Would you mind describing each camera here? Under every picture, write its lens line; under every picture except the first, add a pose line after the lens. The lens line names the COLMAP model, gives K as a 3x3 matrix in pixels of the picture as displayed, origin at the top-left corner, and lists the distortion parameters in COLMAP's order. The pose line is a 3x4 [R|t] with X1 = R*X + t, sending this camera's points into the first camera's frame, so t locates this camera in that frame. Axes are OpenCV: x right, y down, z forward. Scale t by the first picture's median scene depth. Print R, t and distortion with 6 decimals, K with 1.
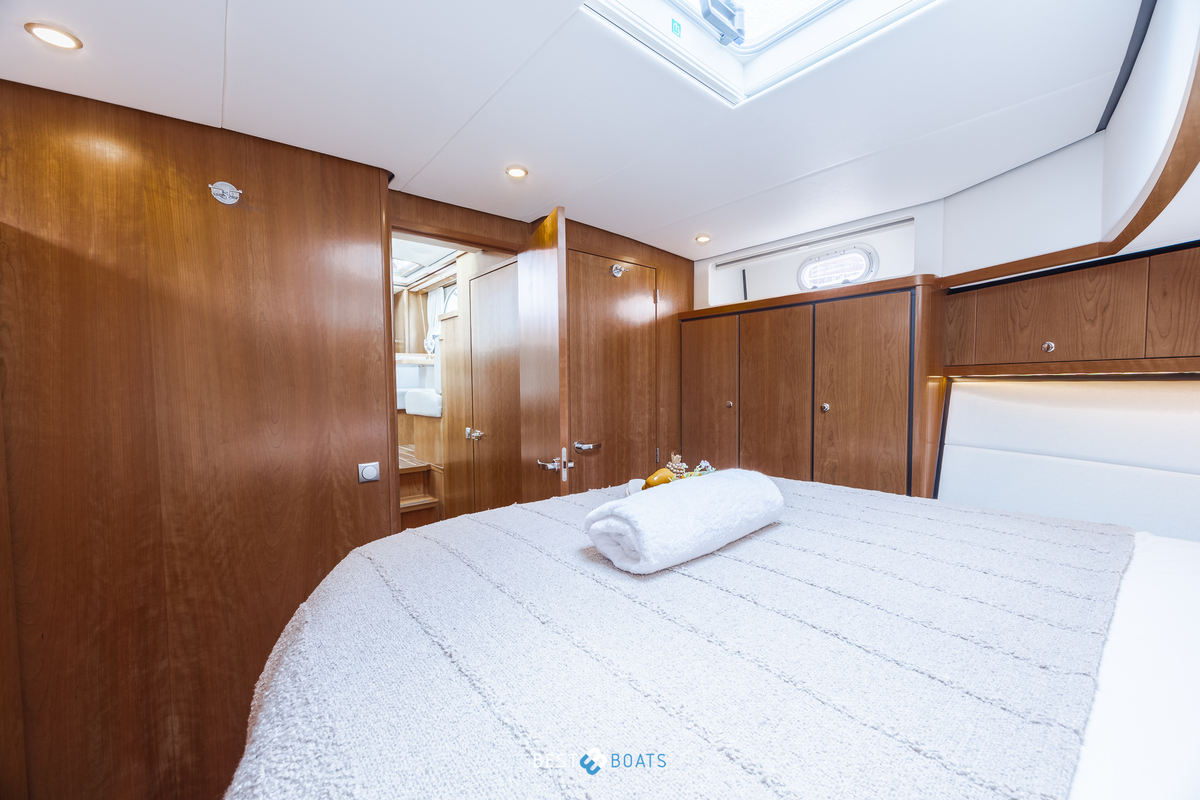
lens RADIAL K [[460.7, 0, 598.3], [0, 460.7, 401.6], [0, 0, 1]] dist [0.001047, -0.000172]
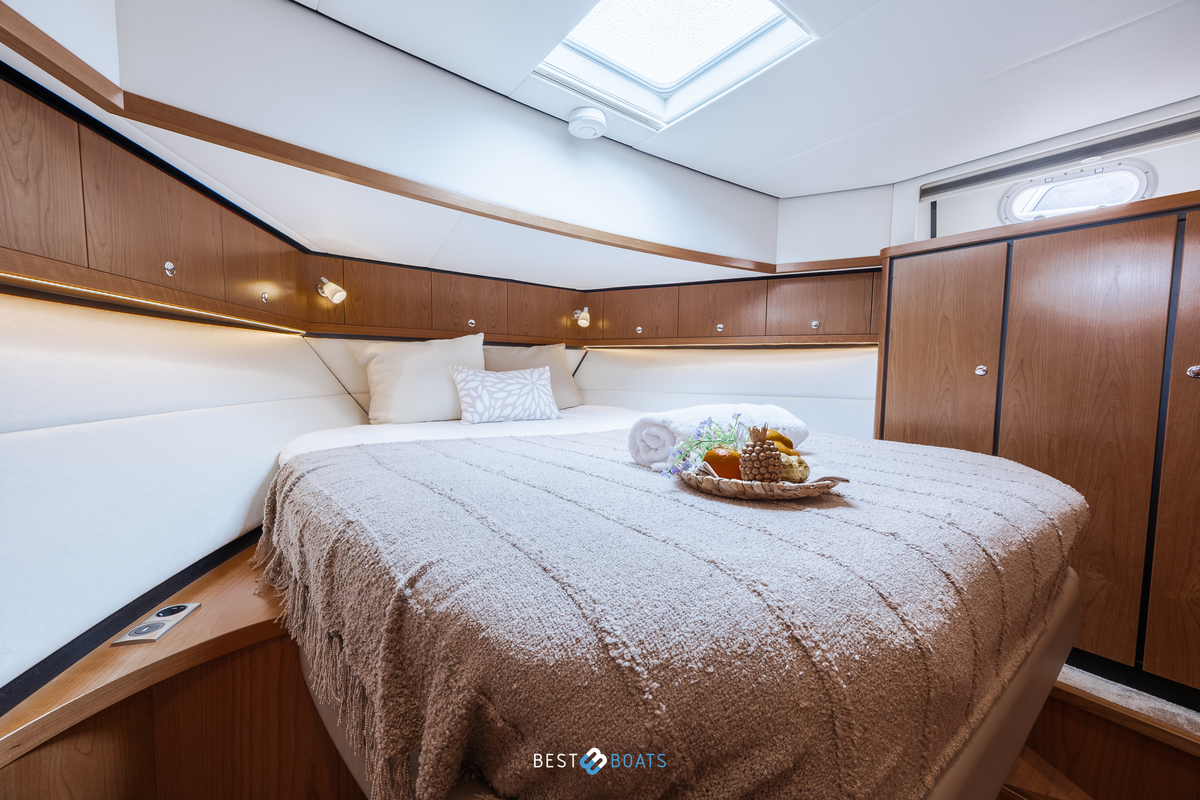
lens RADIAL K [[460.7, 0, 598.3], [0, 460.7, 401.6], [0, 0, 1]] dist [0.001047, -0.000172]
pose [[-0.998586, -0.005820, 0.052846, 0.288046], [-0.000058, 0.994109, 0.108387, 0.026127], [-0.053165, 0.108230, -0.992703, 1.355541]]
